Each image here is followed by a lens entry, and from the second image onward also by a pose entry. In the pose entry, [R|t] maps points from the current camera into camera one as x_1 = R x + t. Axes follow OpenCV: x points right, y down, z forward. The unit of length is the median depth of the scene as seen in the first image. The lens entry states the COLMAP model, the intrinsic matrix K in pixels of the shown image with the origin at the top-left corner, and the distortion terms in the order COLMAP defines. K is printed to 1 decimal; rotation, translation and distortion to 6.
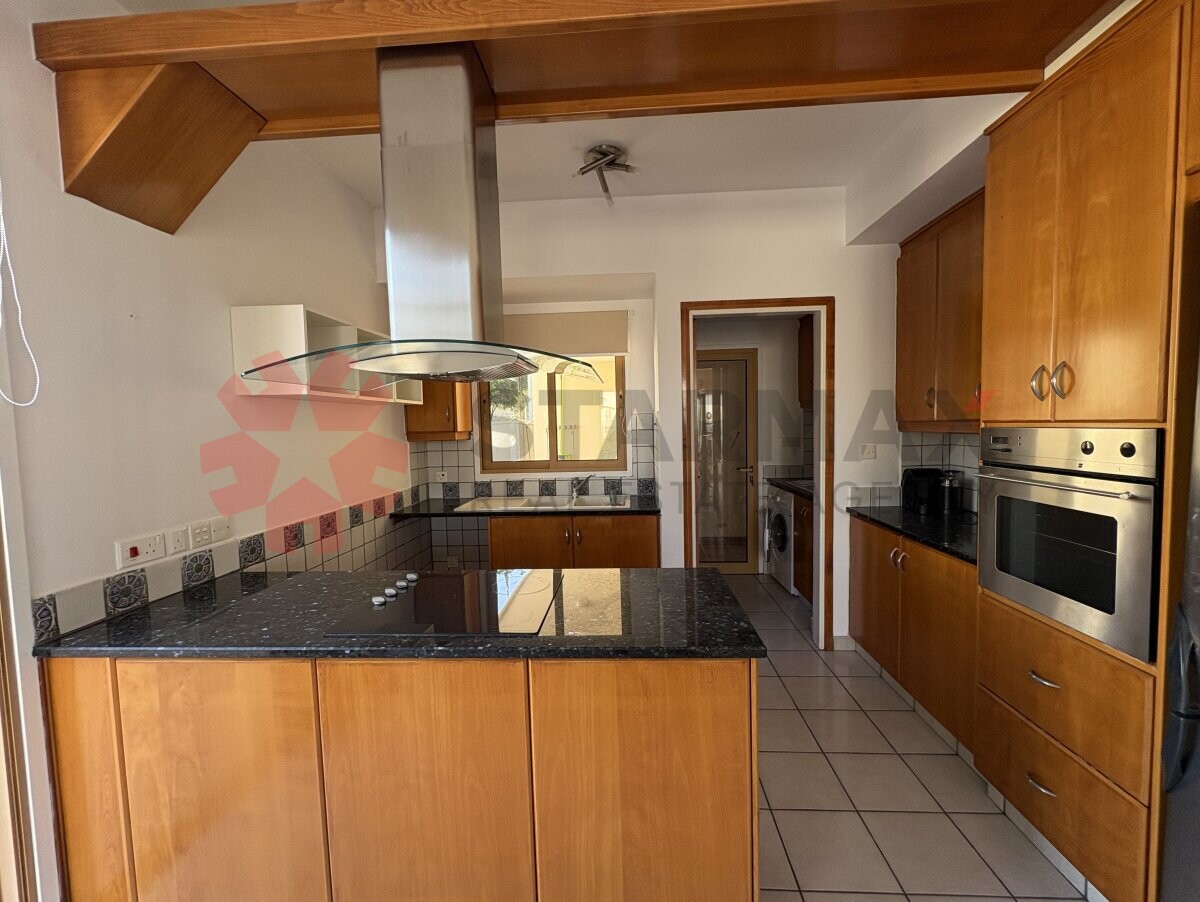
lens RADIAL K [[482.1, 0, 604.3], [0, 482.1, 451.9], [0, 0, 1]] dist [0.003355, 0.000638]
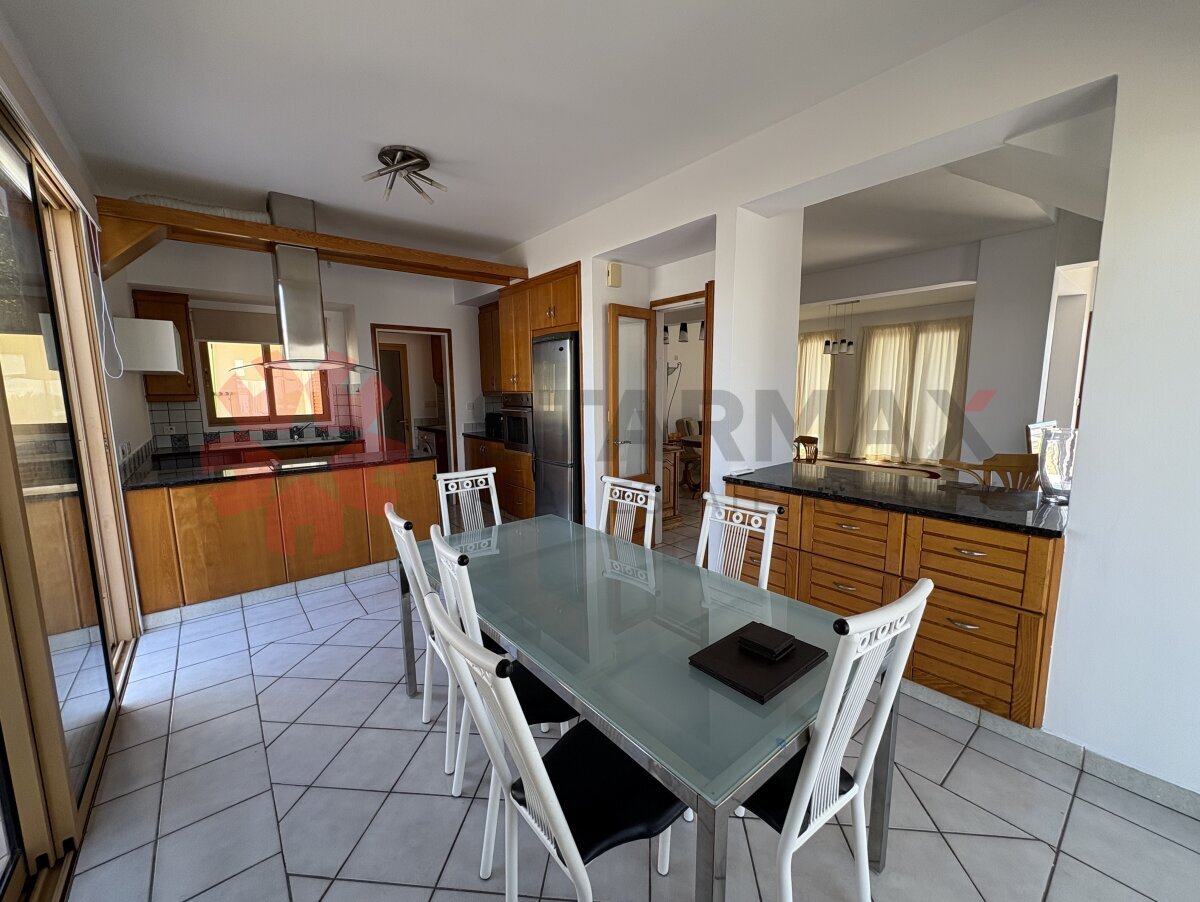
lens RADIAL K [[482.1, 0, 604.0], [0, 482.1, 452.5], [0, 0, 1]] dist [0.003355, 0.000638]
pose [[0.737147, -0.073059, 0.671771, -0.444735], [0.031304, 0.996763, 0.074053, 0.064098], [-0.675007, -0.033559, 0.737048, -0.936846]]
